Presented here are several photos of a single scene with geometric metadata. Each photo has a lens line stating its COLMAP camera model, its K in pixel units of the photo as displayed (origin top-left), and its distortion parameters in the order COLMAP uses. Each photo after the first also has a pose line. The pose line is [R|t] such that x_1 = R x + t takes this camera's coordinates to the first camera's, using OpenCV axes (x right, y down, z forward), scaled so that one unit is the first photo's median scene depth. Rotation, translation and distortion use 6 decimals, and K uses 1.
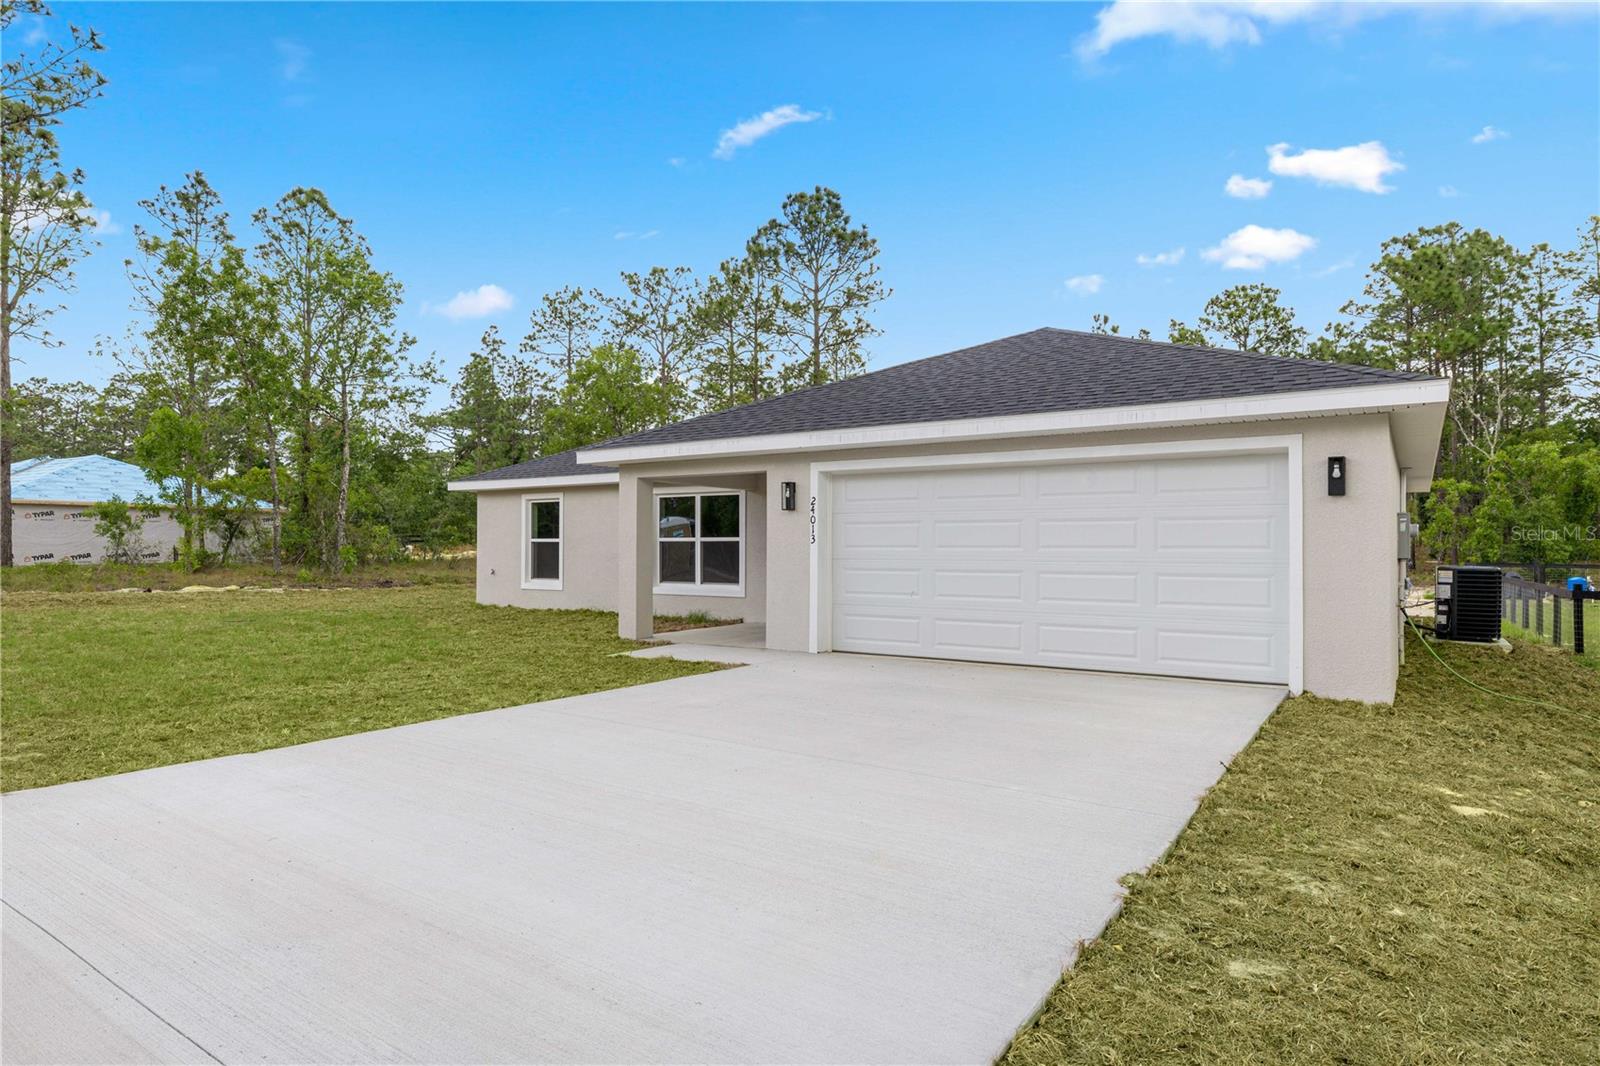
lens RADIAL K [[945.1, 0, 800.0], [0, 945.1, 533.0], [0, 0, 1]] dist [0.000325, -0.000078]
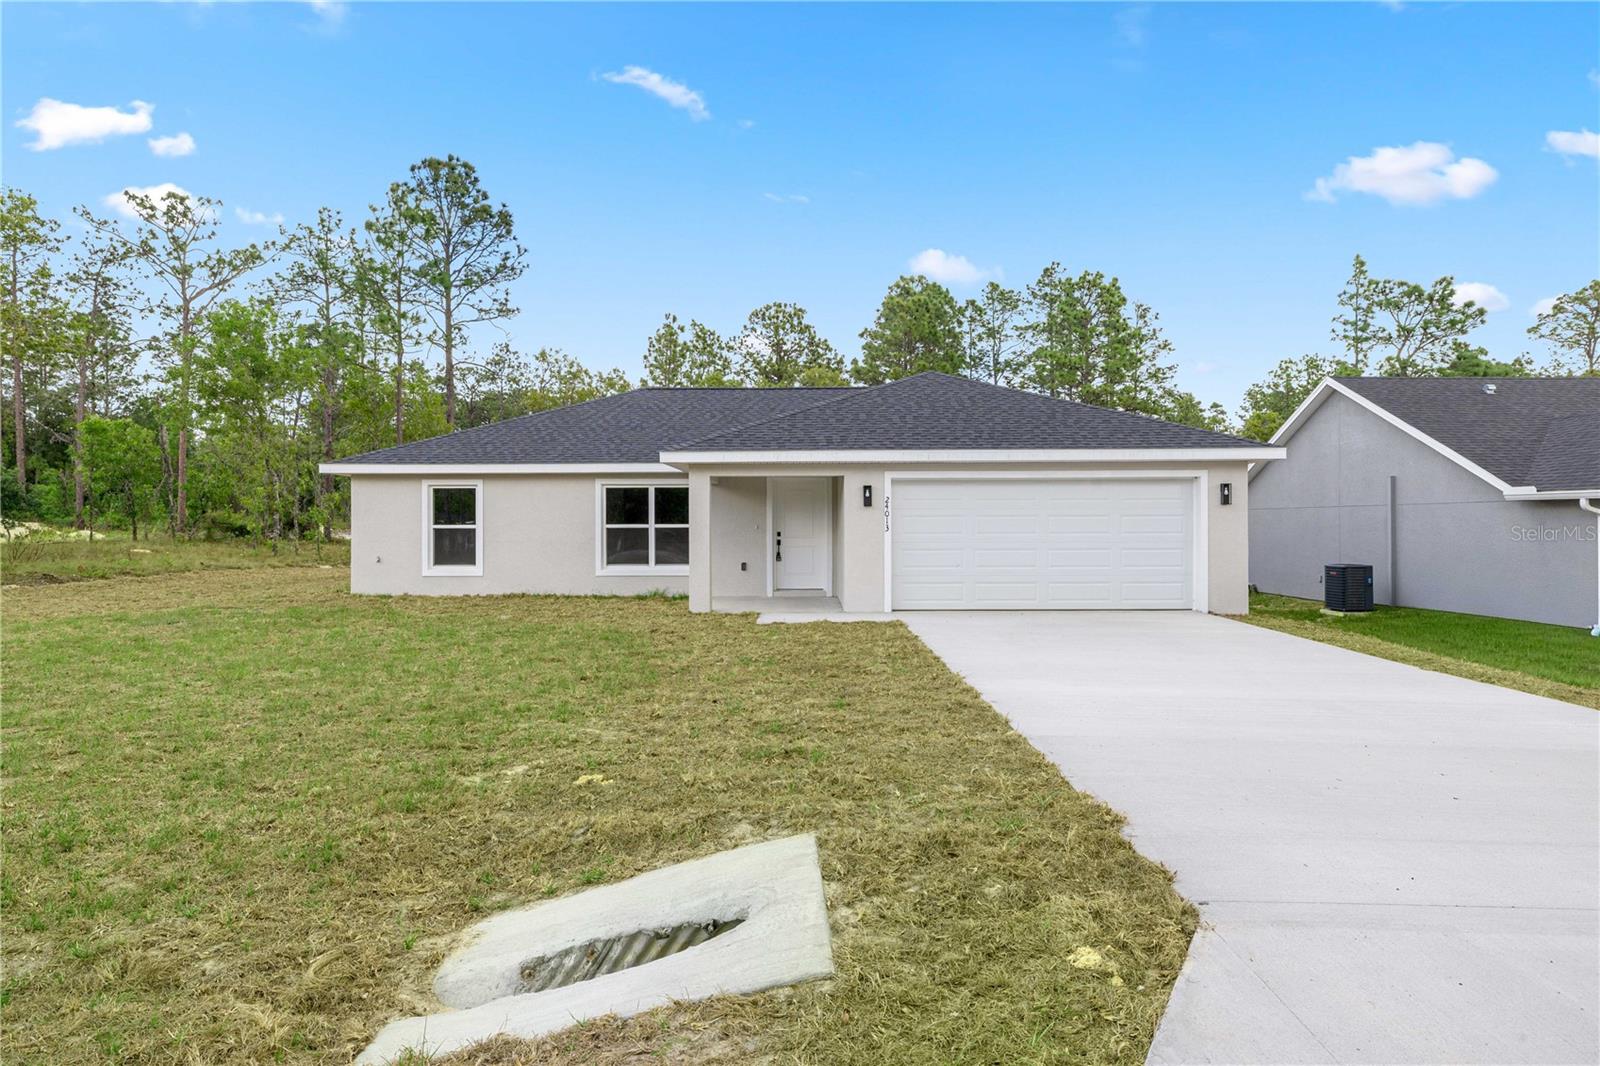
lens RADIAL K [[945.1, 0, 800.0], [0, 945.1, 533.0], [0, 0, 1]] dist [0.000325, -0.000078]
pose [[0.837398, -0.009592, 0.546510, -0.517663], [-0.004926, 0.999673, 0.025093, -0.012510], [-0.546572, -0.023705, 0.837076, -0.035167]]
